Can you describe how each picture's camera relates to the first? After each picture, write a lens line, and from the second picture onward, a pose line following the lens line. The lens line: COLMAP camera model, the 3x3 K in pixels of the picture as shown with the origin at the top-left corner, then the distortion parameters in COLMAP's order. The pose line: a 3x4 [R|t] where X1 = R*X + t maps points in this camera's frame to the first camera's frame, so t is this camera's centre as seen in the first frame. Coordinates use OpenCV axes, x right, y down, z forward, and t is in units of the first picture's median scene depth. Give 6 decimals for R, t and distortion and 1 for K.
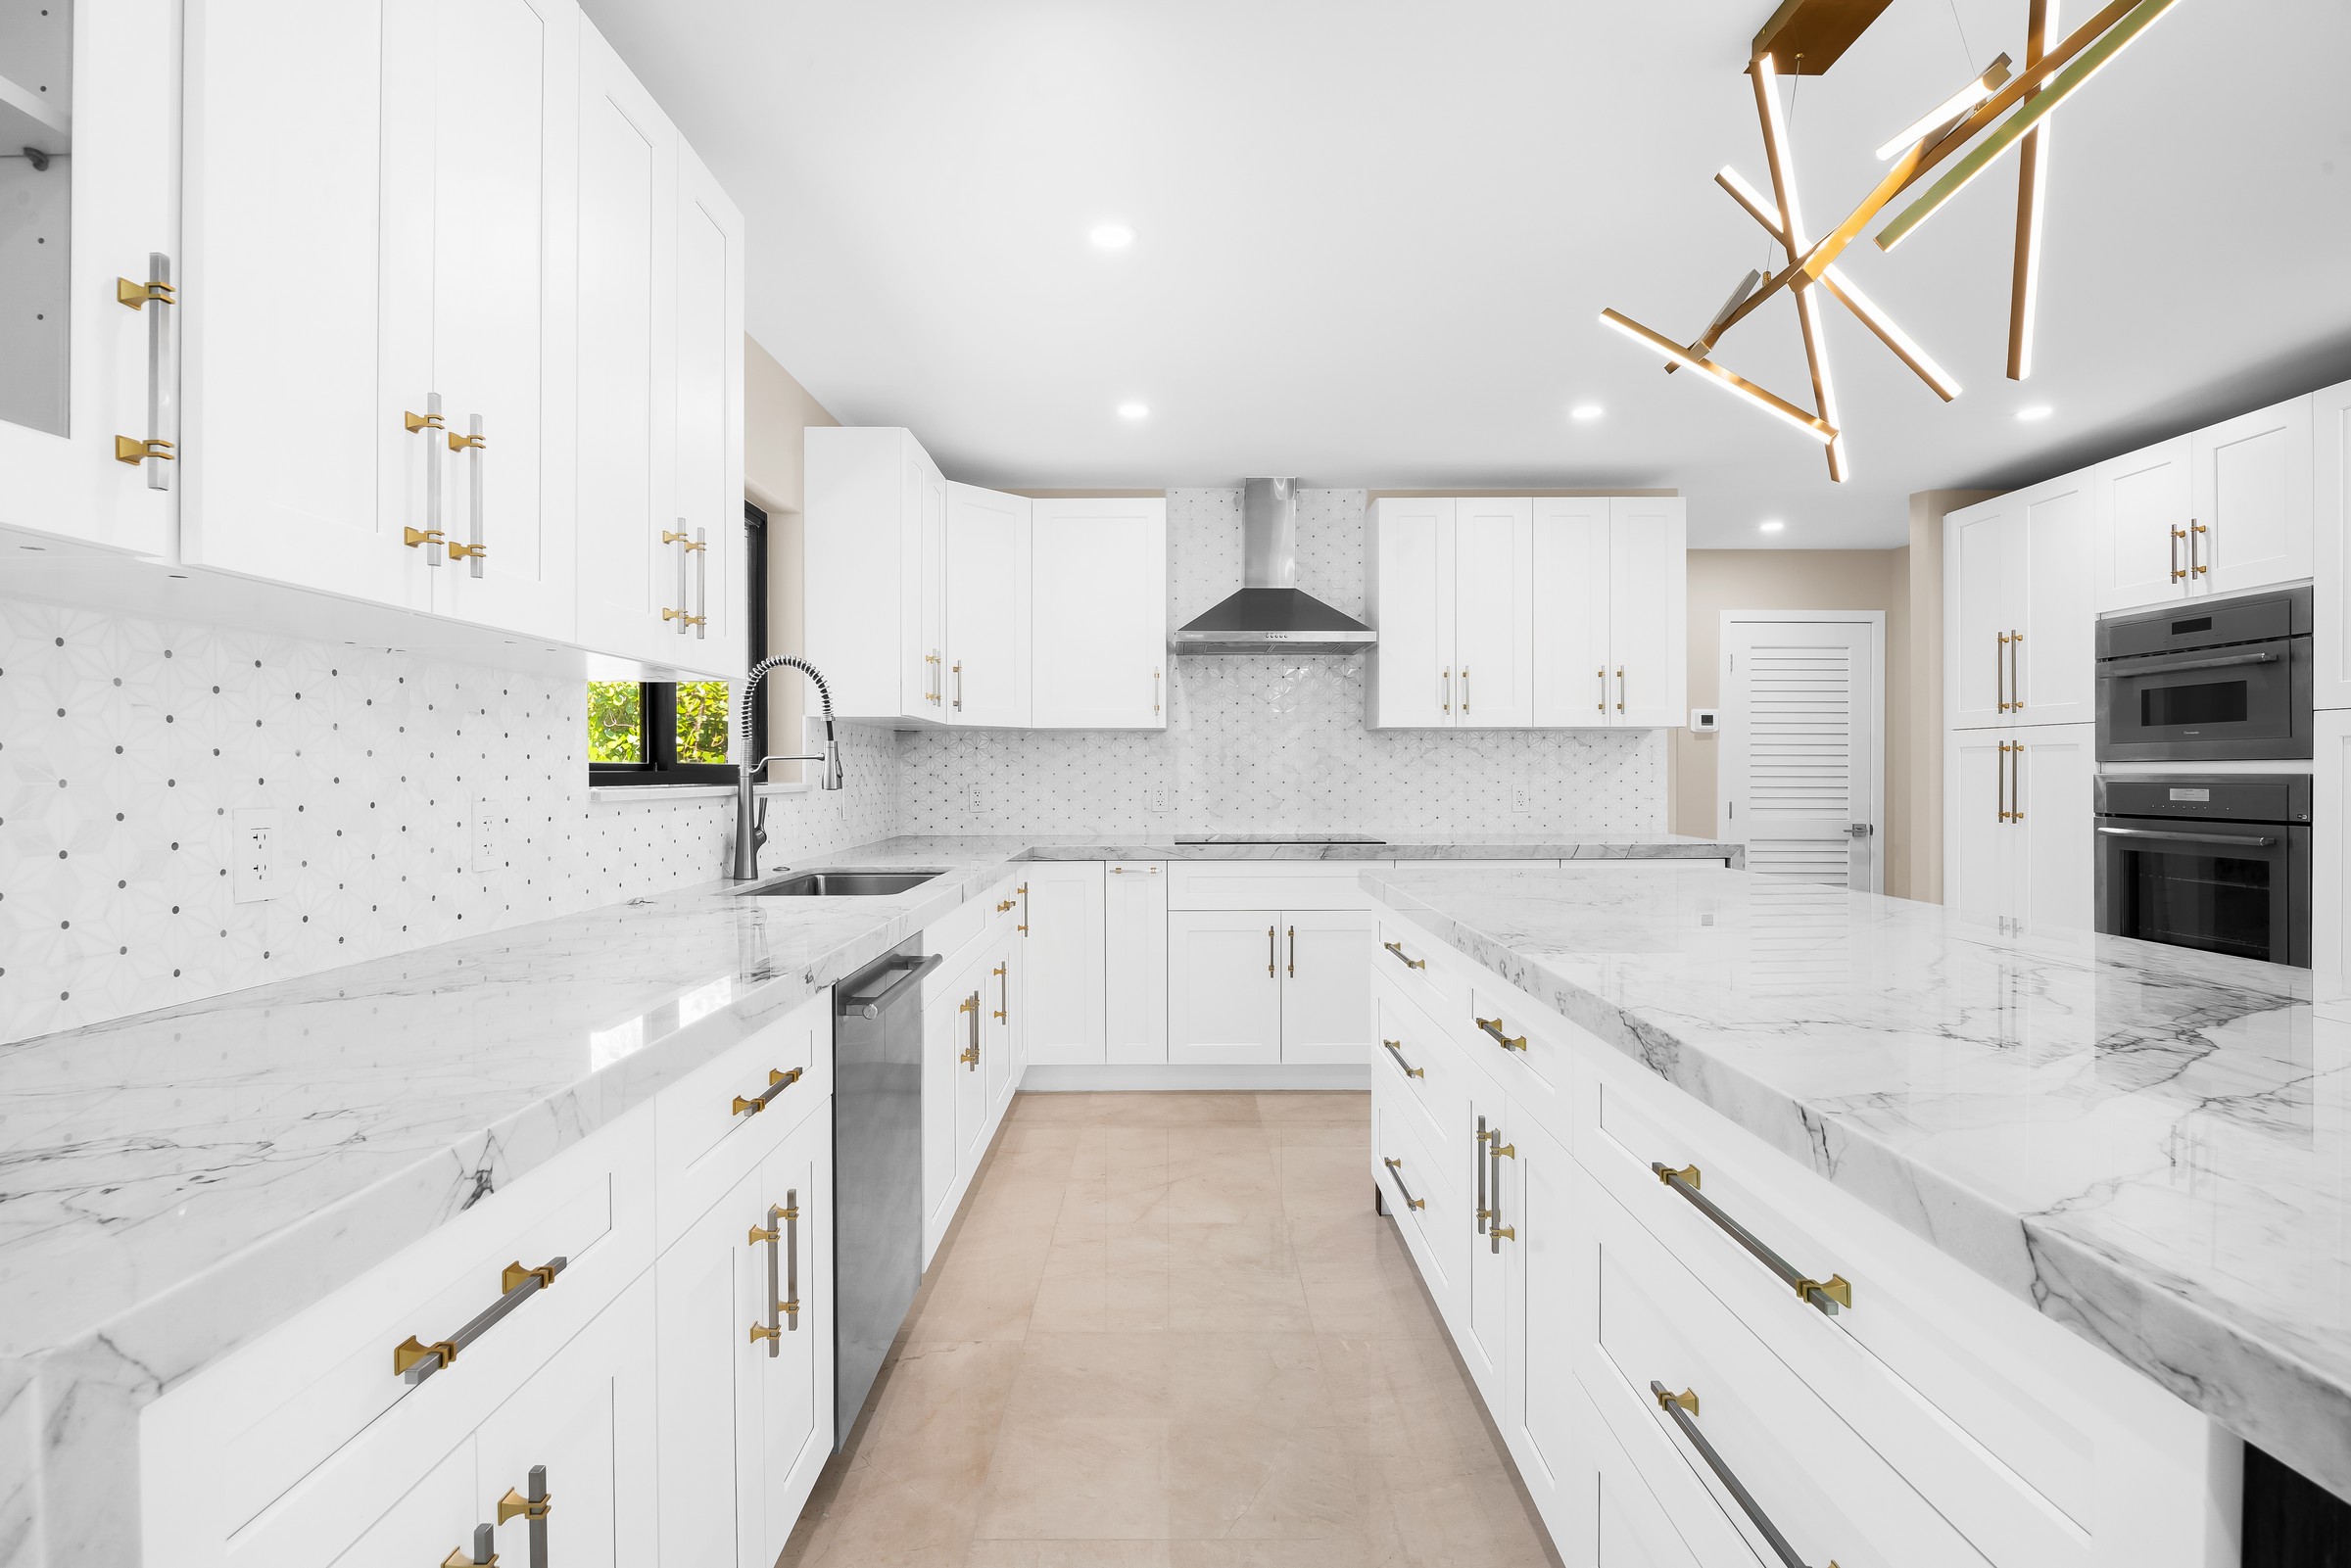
lens RADIAL K [[1108.2, 0, 1175.5], [0, 1108.2, 784.0], [0, 0, 1]] dist [-0.013188, -0.000249]
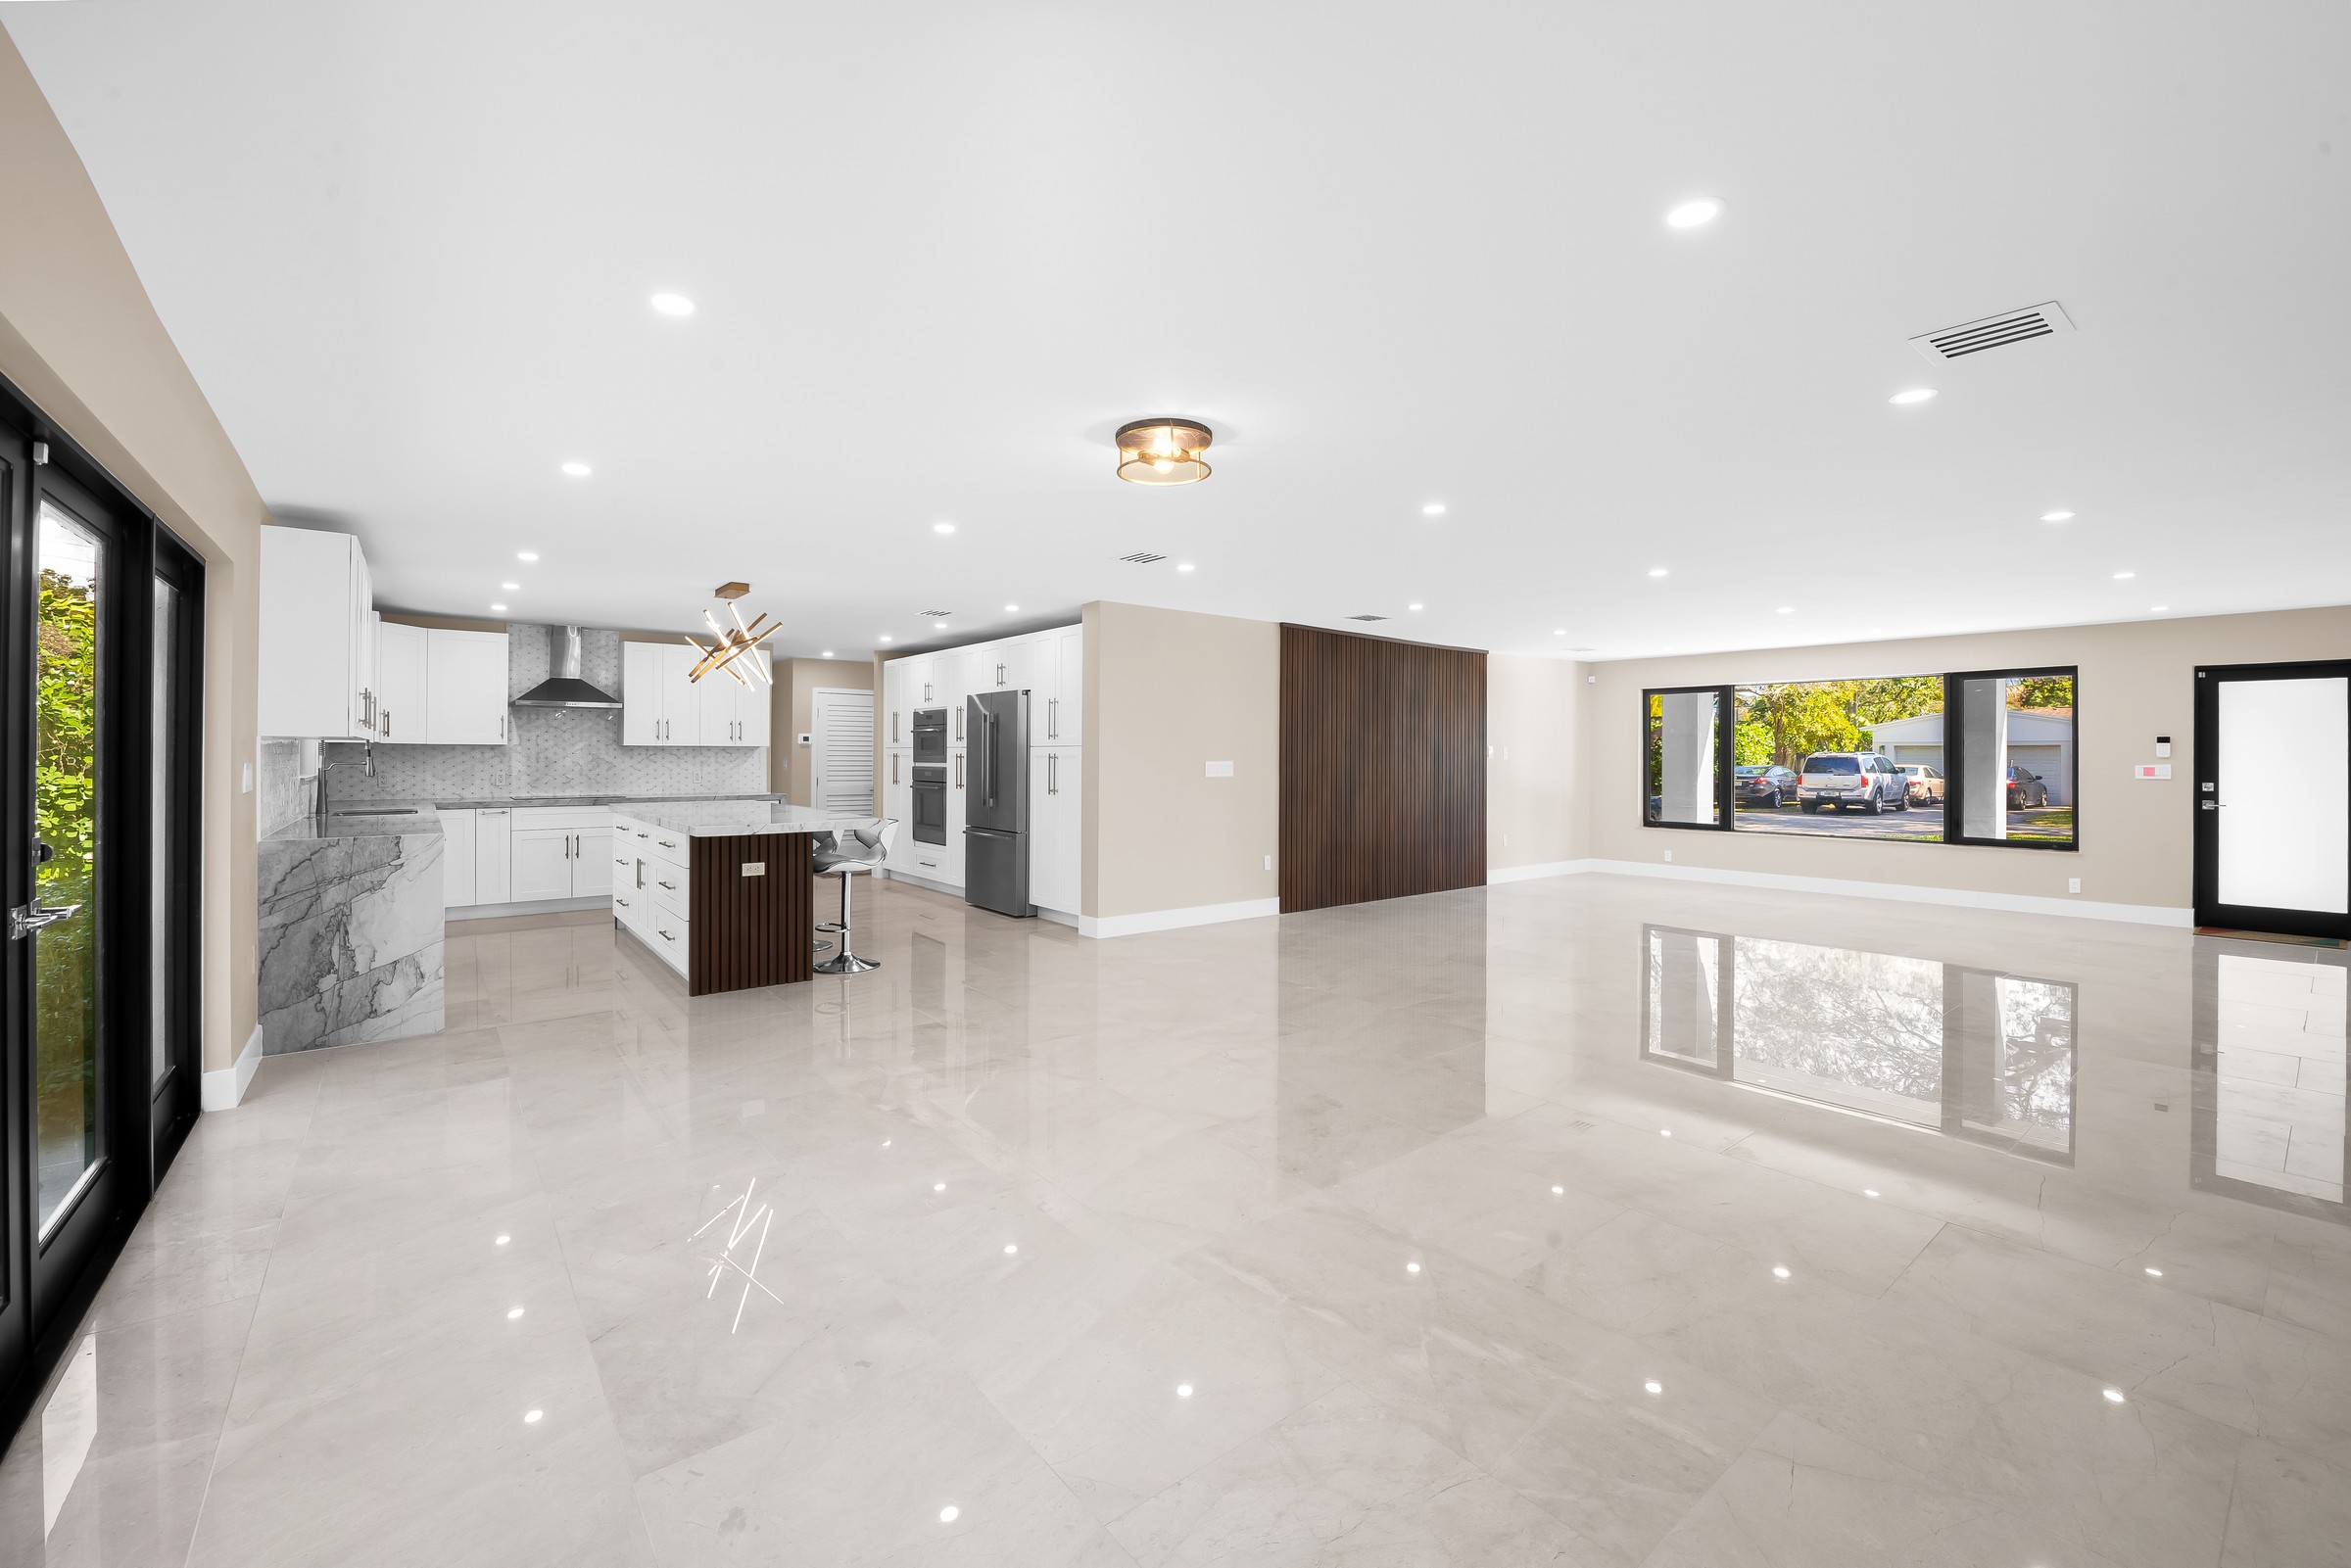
lens RADIAL K [[958.8, 0, 1158.4], [0, 958.8, 748.2], [0, 0, 1]] dist [0.000054, 0.000005]
pose [[0.790793, 0.008032, 0.612031, -0.160602], [0.002301, 0.999868, -0.016094, -0.014256], [-0.612080, 0.014135, 0.790670, -1.301493]]
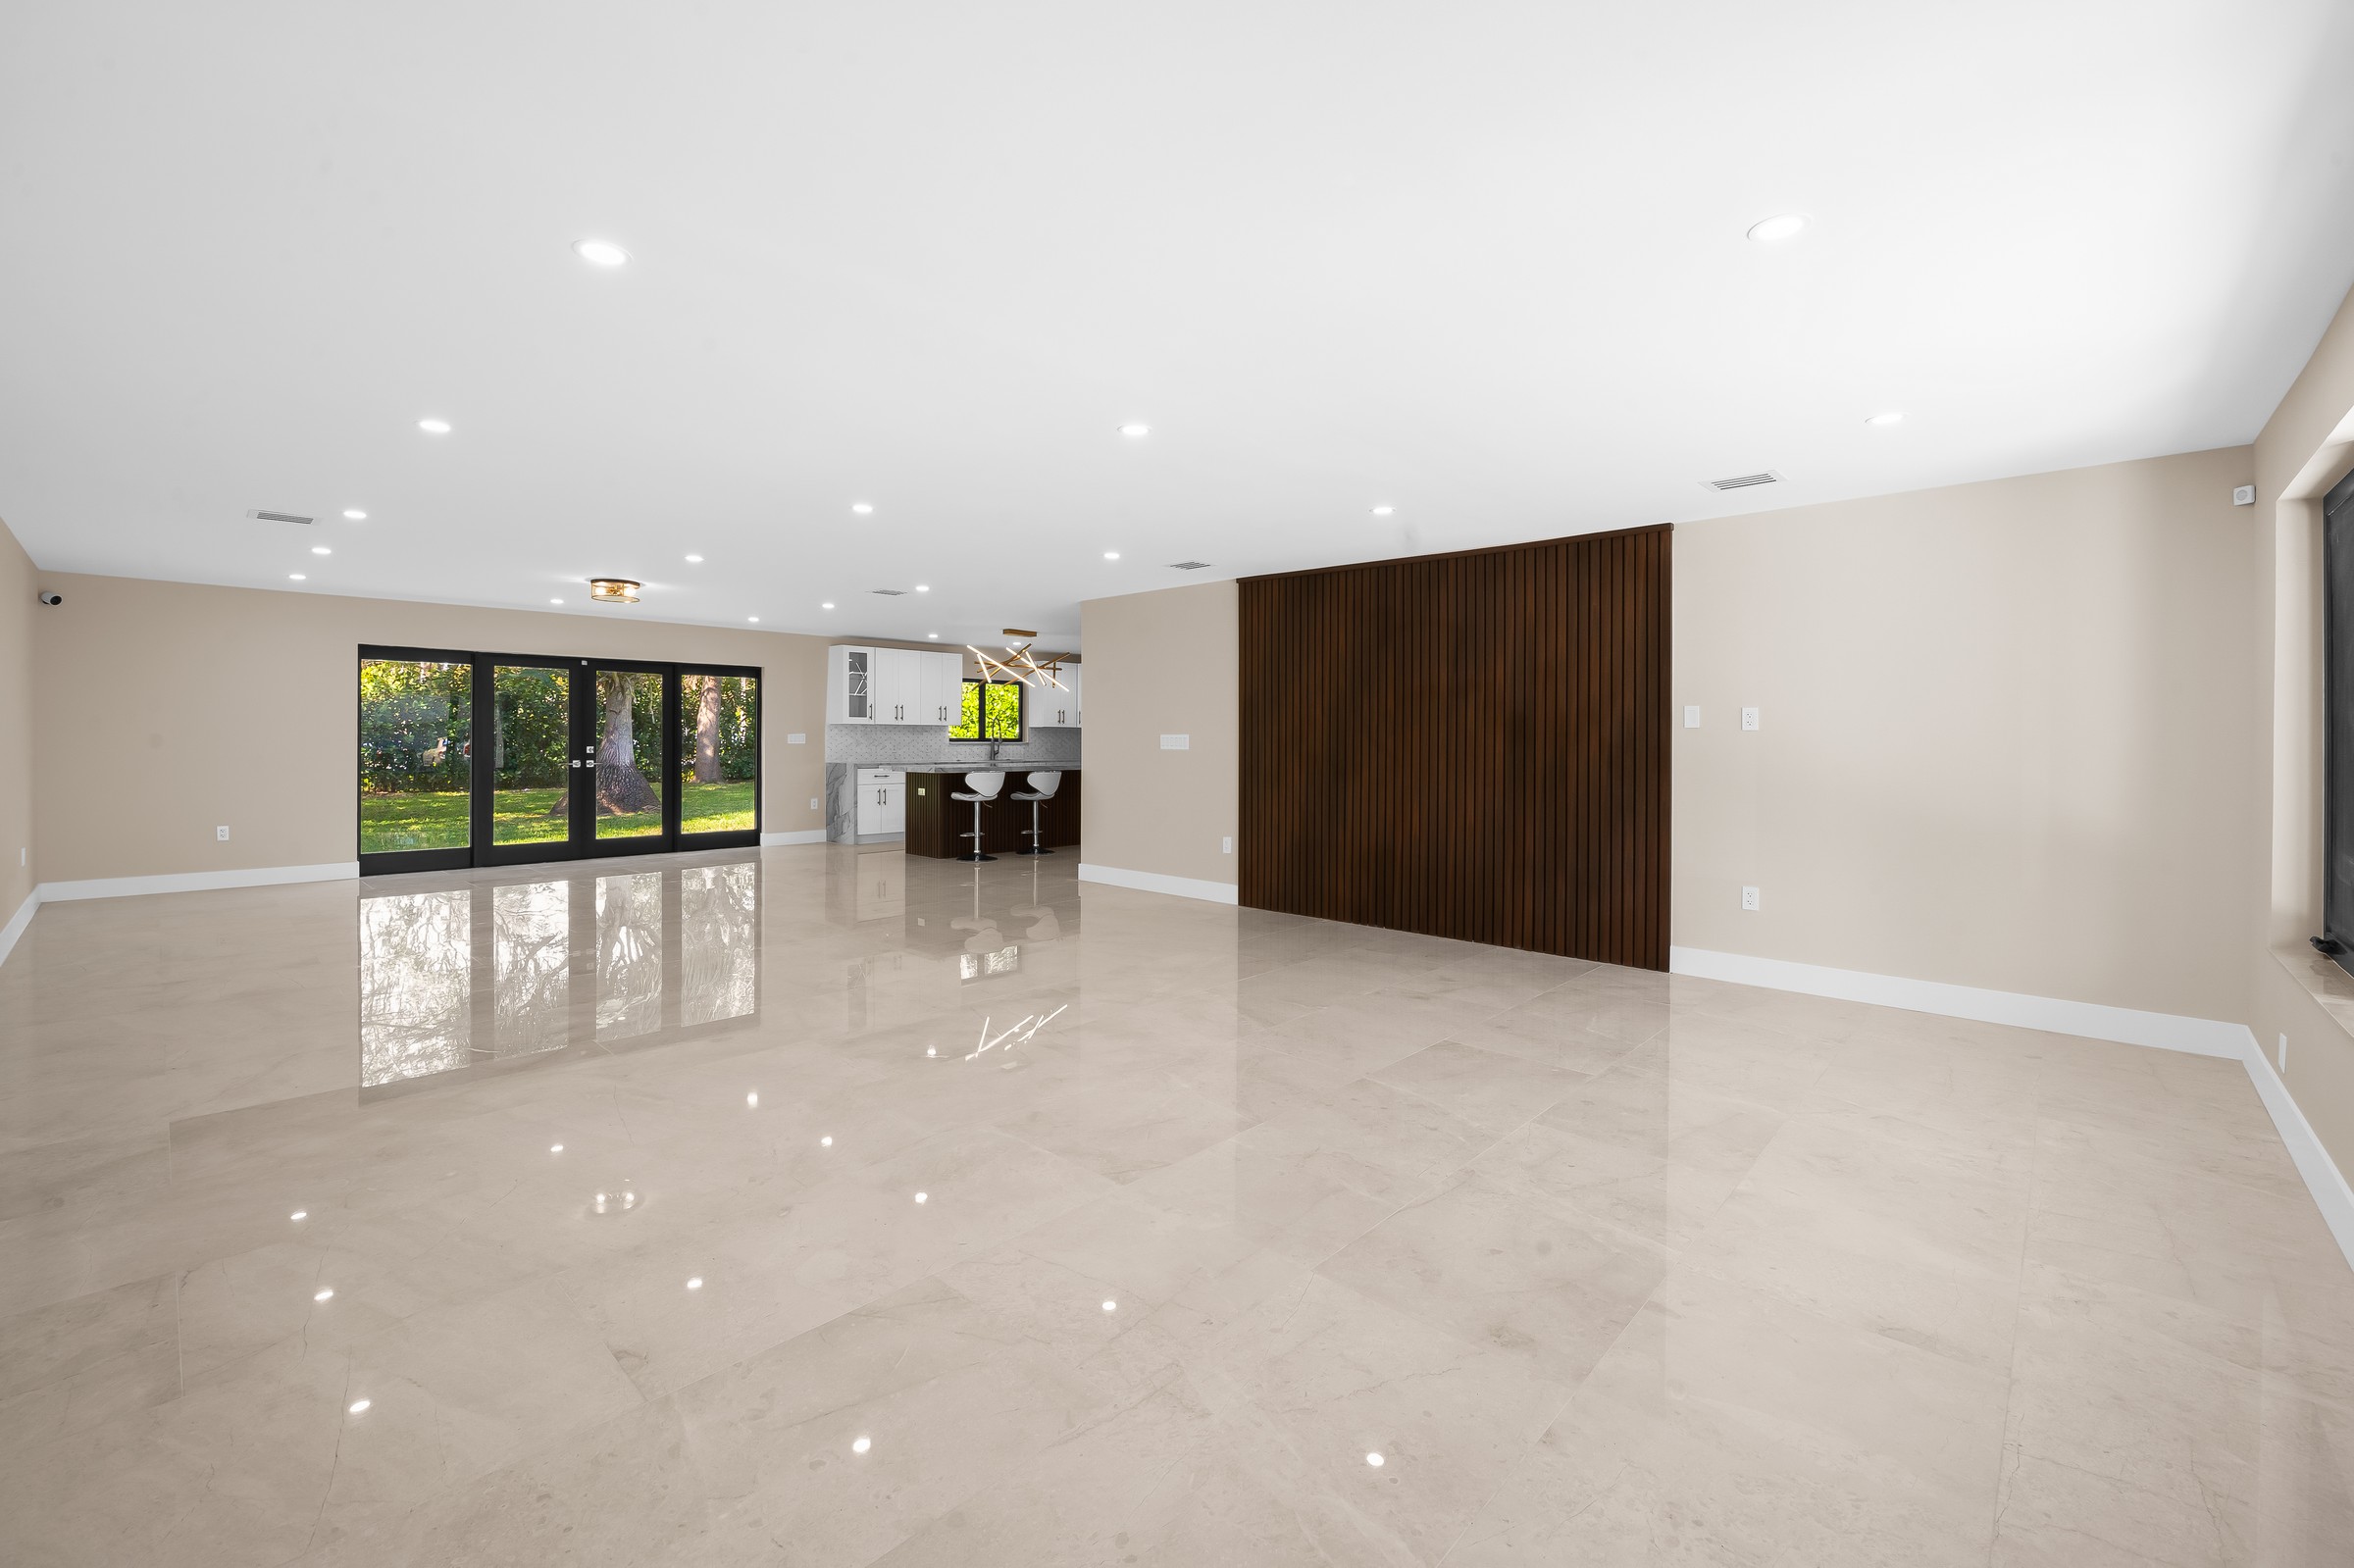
lens RADIAL K [[960.0, 0, 1159.9], [0, 960.0, 748.2], [0, 0, 1]] dist [0.000054, 0.000005]
pose [[0.726681, 0.012137, -0.686868, 2.396821], [-0.011901, 0.999916, 0.005078, -0.000226], [0.686872, 0.004484, 0.726764, -1.269035]]
